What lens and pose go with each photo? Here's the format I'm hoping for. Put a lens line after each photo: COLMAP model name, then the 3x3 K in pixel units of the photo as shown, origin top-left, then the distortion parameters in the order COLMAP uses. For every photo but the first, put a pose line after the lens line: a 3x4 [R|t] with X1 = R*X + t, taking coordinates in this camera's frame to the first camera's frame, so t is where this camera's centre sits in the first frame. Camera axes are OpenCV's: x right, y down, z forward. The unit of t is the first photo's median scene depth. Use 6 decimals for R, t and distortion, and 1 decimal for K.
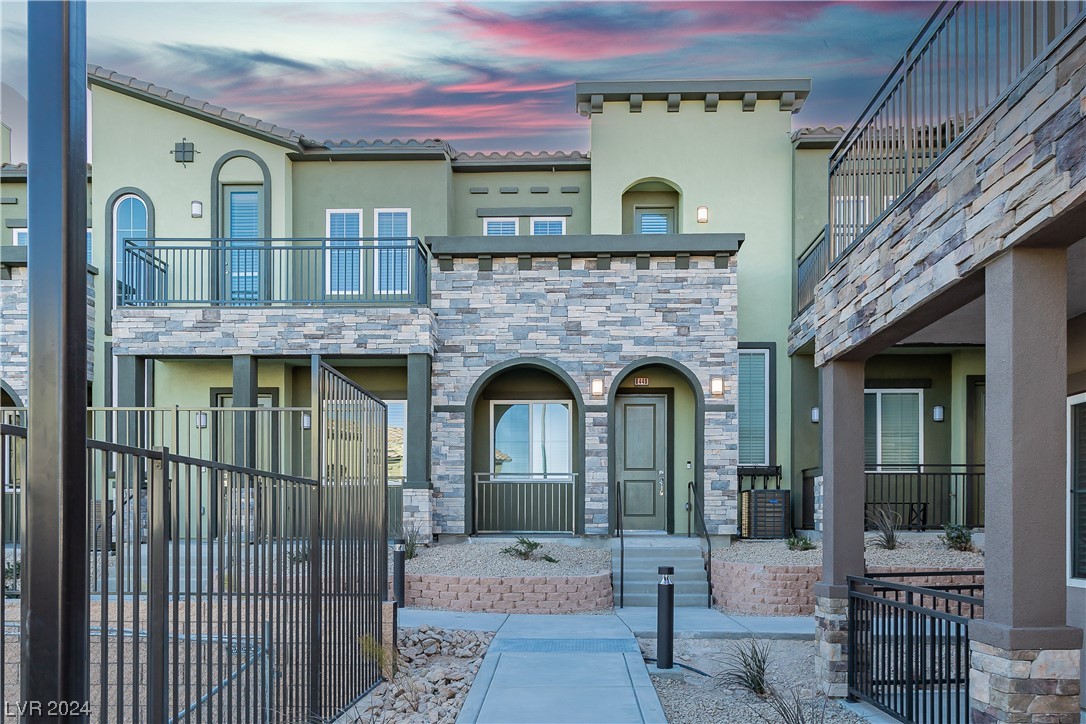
lens RADIAL K [[511.6, 0, 544.3], [0, 511.6, 366.8], [0, 0, 1]] dist [0.000812, 0.001000]
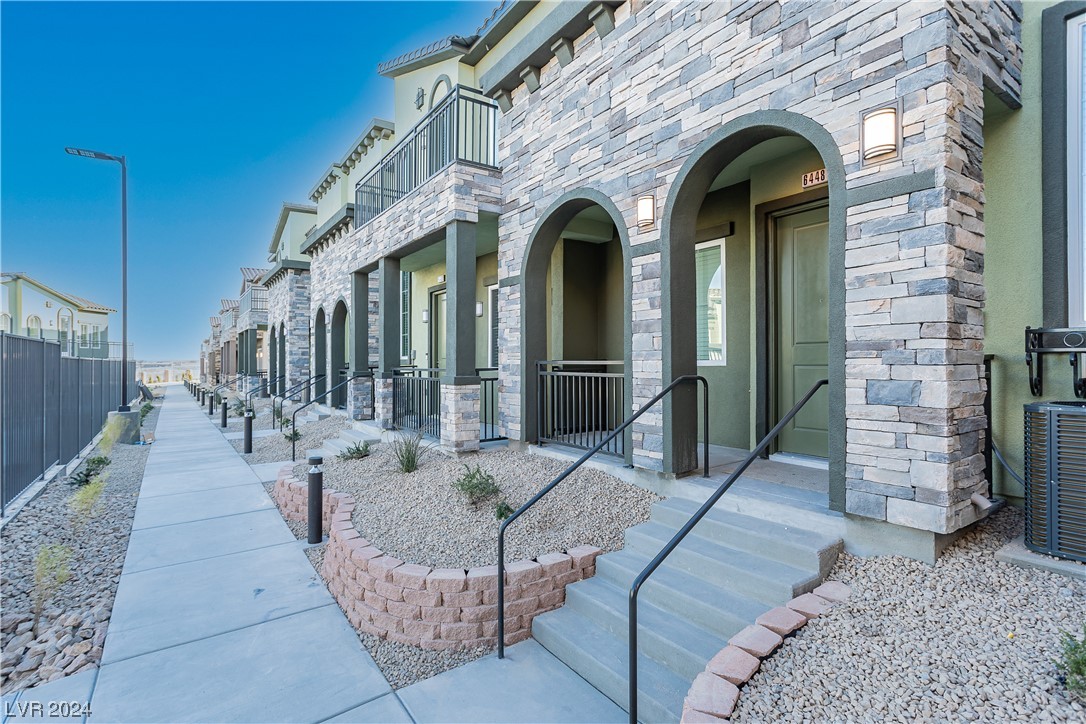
lens RADIAL K [[511.6, 0, 544.3], [0, 511.6, 366.8], [0, 0, 1]] dist [0.000812, 0.001000]
pose [[0.598438, 0.008015, -0.801129, 0.494326], [-0.007020, 0.999964, 0.004760, 0.212048], [0.801138, 0.002776, 0.598473, 0.565856]]
